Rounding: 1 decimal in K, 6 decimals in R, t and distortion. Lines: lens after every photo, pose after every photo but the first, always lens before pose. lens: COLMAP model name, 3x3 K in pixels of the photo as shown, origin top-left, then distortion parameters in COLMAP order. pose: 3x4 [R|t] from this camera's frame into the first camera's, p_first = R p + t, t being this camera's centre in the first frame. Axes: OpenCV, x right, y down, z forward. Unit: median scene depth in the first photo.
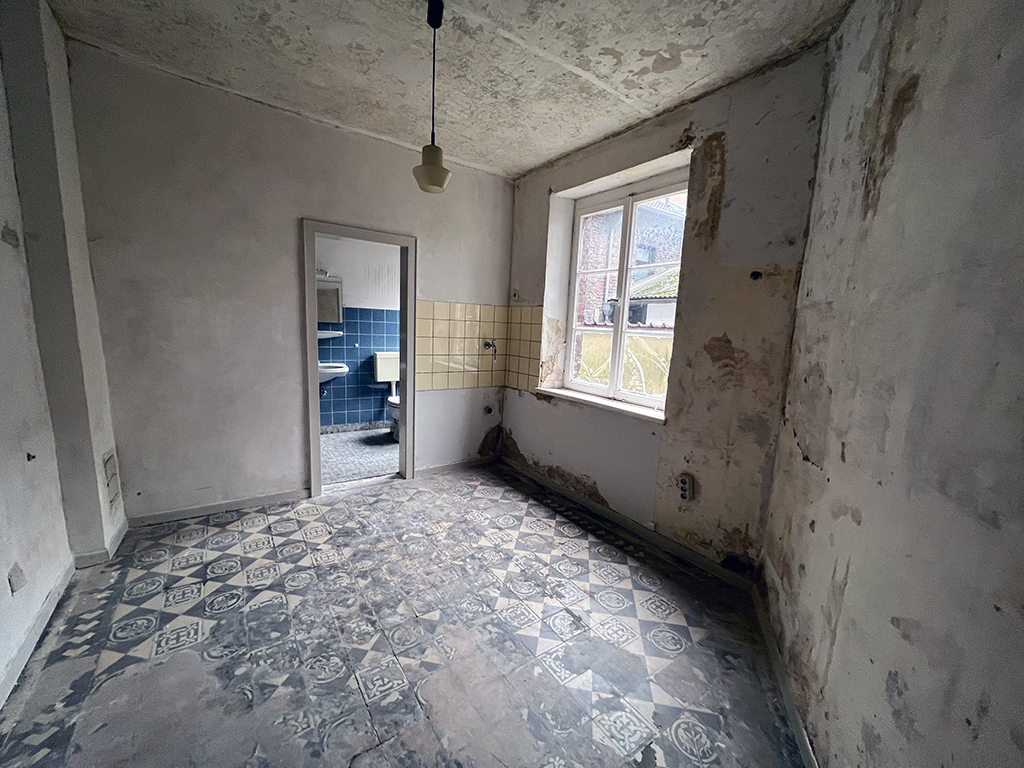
lens RADIAL K [[407.2, 0, 512.8], [0, 407.2, 387.9], [0, 0, 1]] dist [-0.002265, 0.000753]
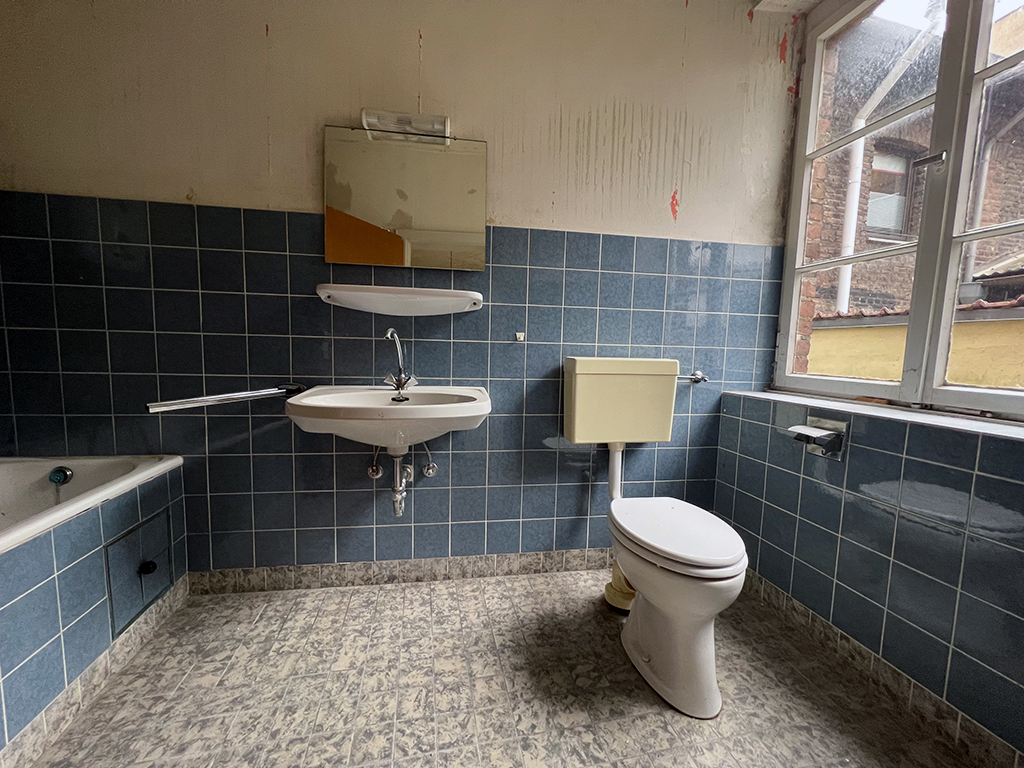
lens RADIAL K [[407.2, 0, 509.0], [0, 407.2, 384.8], [0, 0, 1]] dist [-0.002265, 0.000753]
pose [[0.916891, 0.015219, -0.398847, -0.248860], [-0.043602, 0.997112, -0.062188, -0.040873], [0.396748, 0.074410, 0.914907, 0.670226]]
